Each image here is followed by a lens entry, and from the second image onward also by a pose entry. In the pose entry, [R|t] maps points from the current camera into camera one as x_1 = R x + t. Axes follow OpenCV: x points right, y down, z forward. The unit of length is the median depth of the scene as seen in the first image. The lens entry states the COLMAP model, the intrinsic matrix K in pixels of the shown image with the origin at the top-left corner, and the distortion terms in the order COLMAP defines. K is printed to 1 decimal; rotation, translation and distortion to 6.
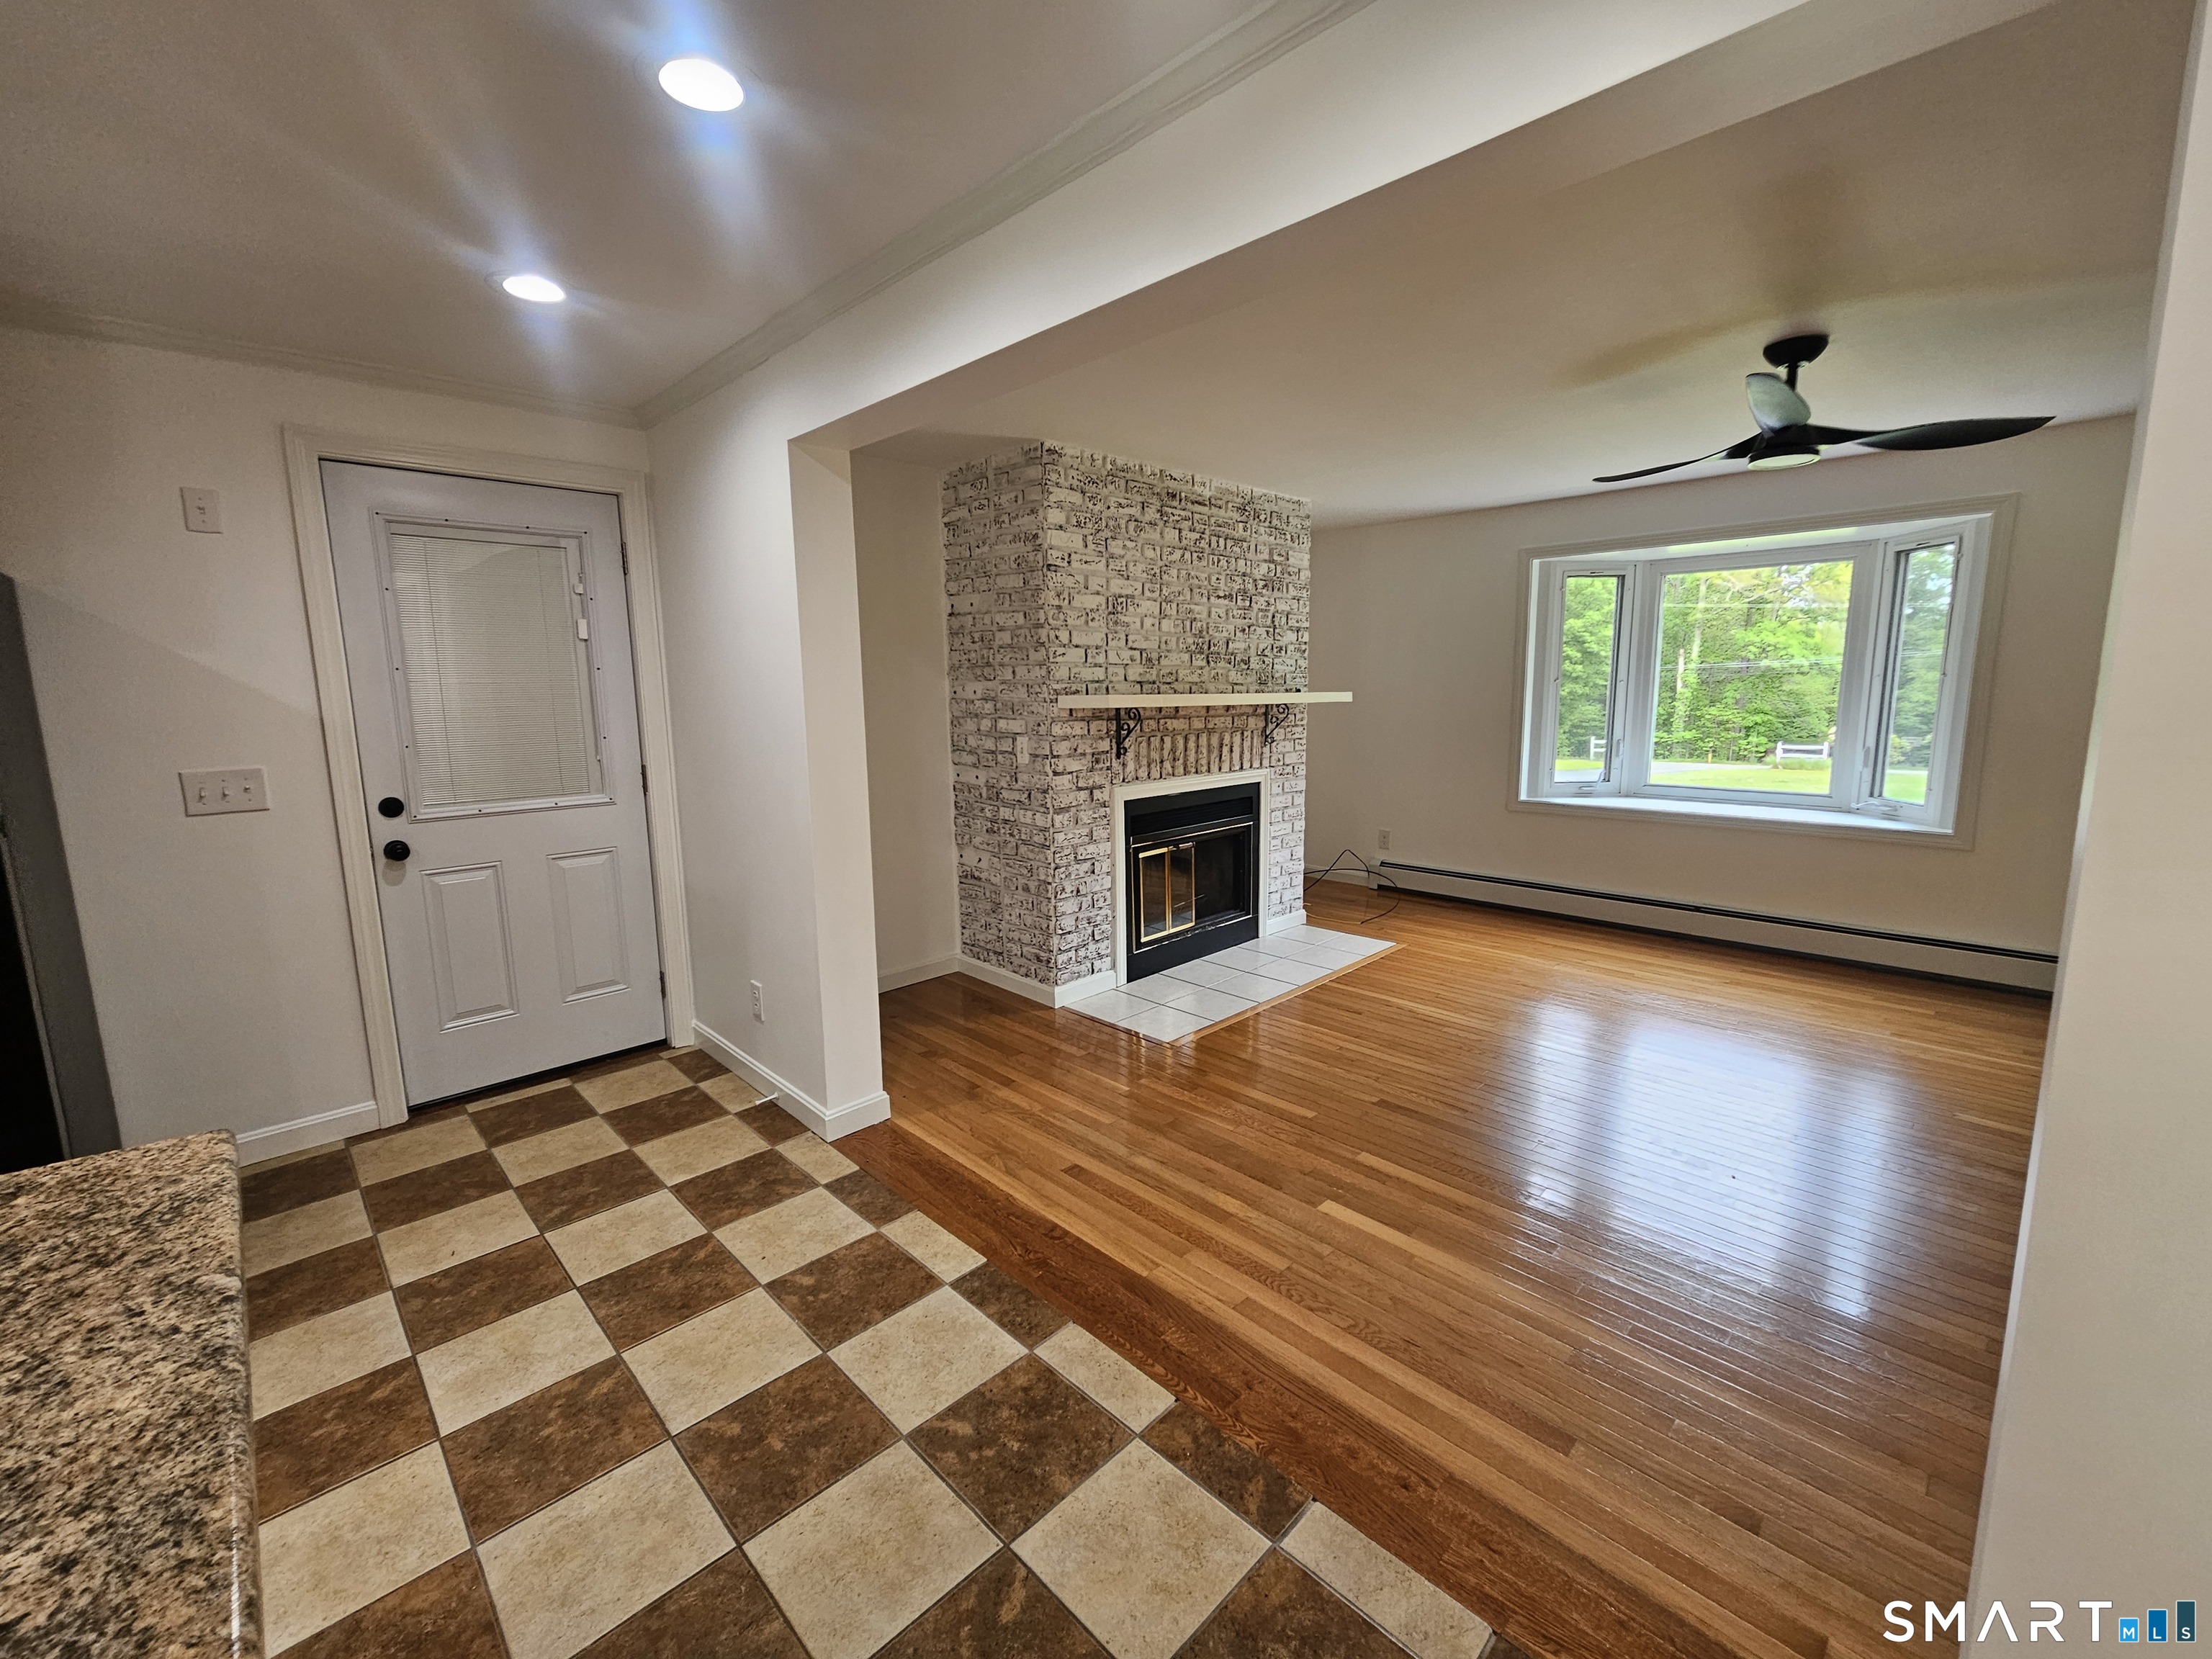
lens RADIAL K [[912.0, 0, 1109.7], [0, 912.0, 822.3], [0, 0, 1]] dist [-0.000047, 0.000357]
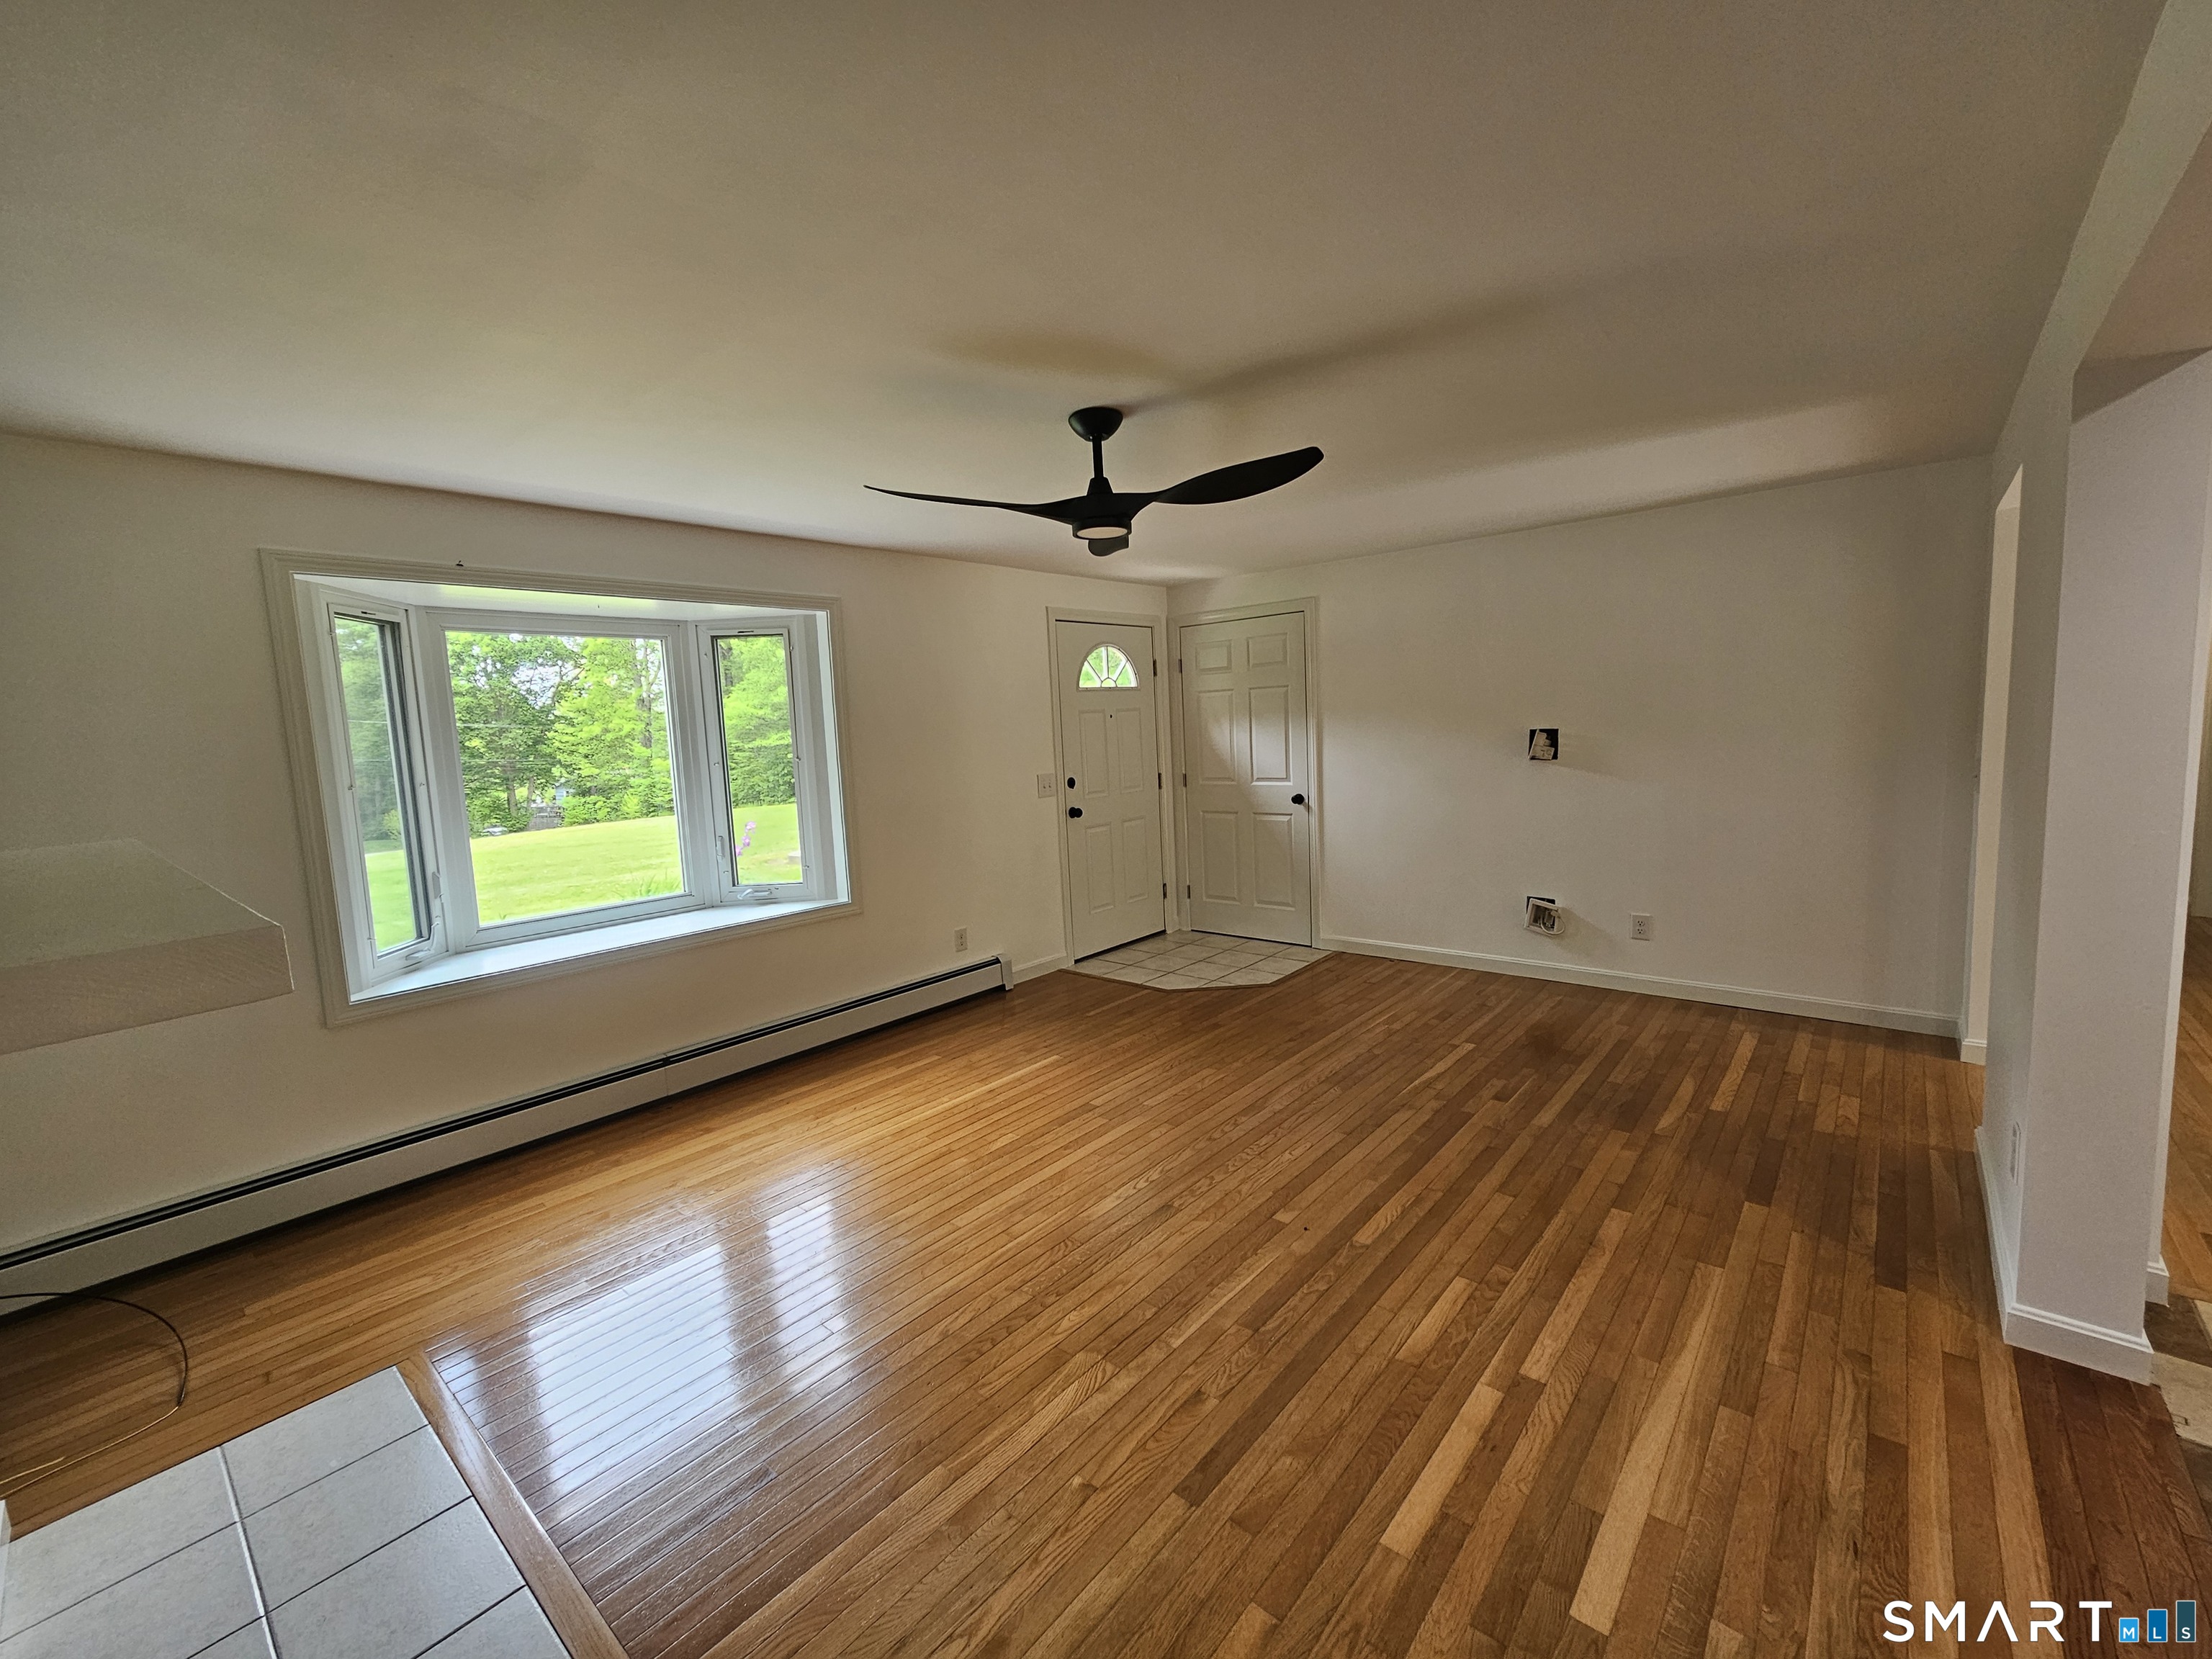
lens RADIAL K [[912.0, 0, 1108.4], [0, 912.0, 817.5], [0, 0, 1]] dist [-0.000047, 0.000357]
pose [[-0.082761, -0.081124, 0.993262, -0.172618], [0.198416, 0.975386, 0.096196, -0.127203], [-0.976617, 0.205041, -0.064628, 0.742242]]
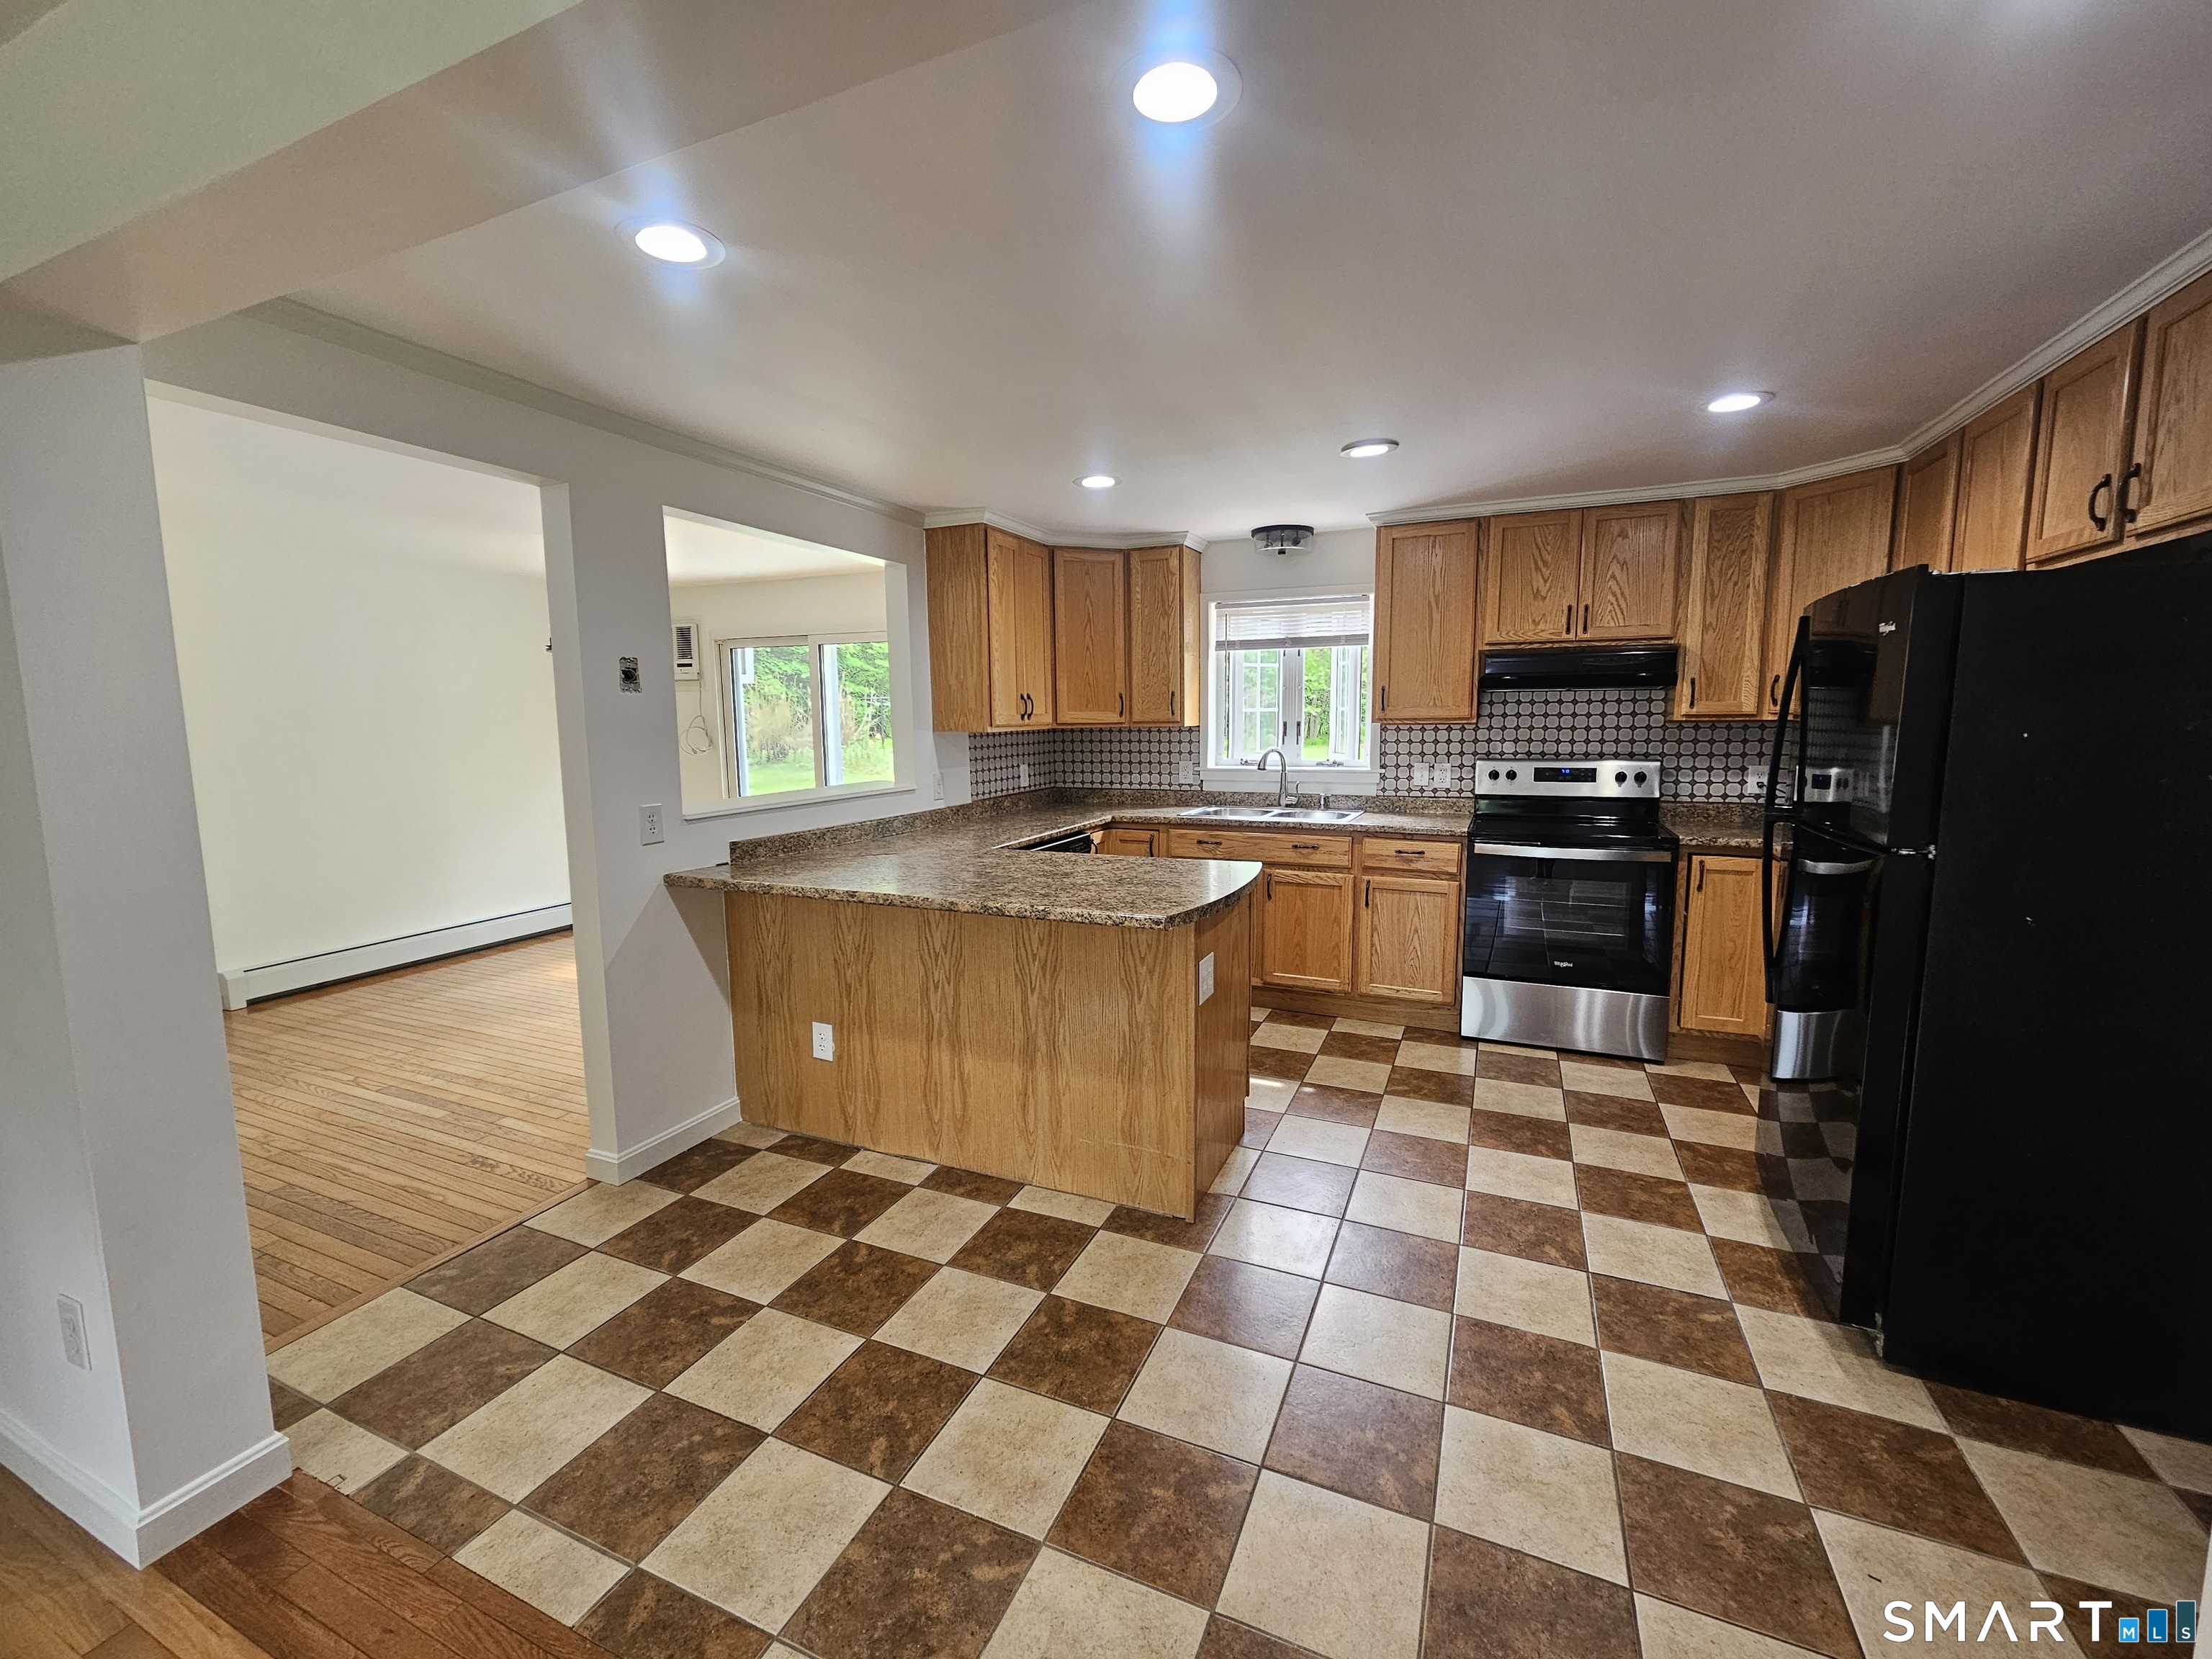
lens RADIAL K [[912.0, 0, 1105.0], [0, 912.0, 825.3], [0, 0, 1]] dist [-0.000047, 0.000357]
pose [[-0.928889, 0.066800, -0.364283, 0.002136], [-0.033545, 0.964382, 0.262379, -0.117279], [0.368835, 0.255941, -0.893563, 0.701905]]
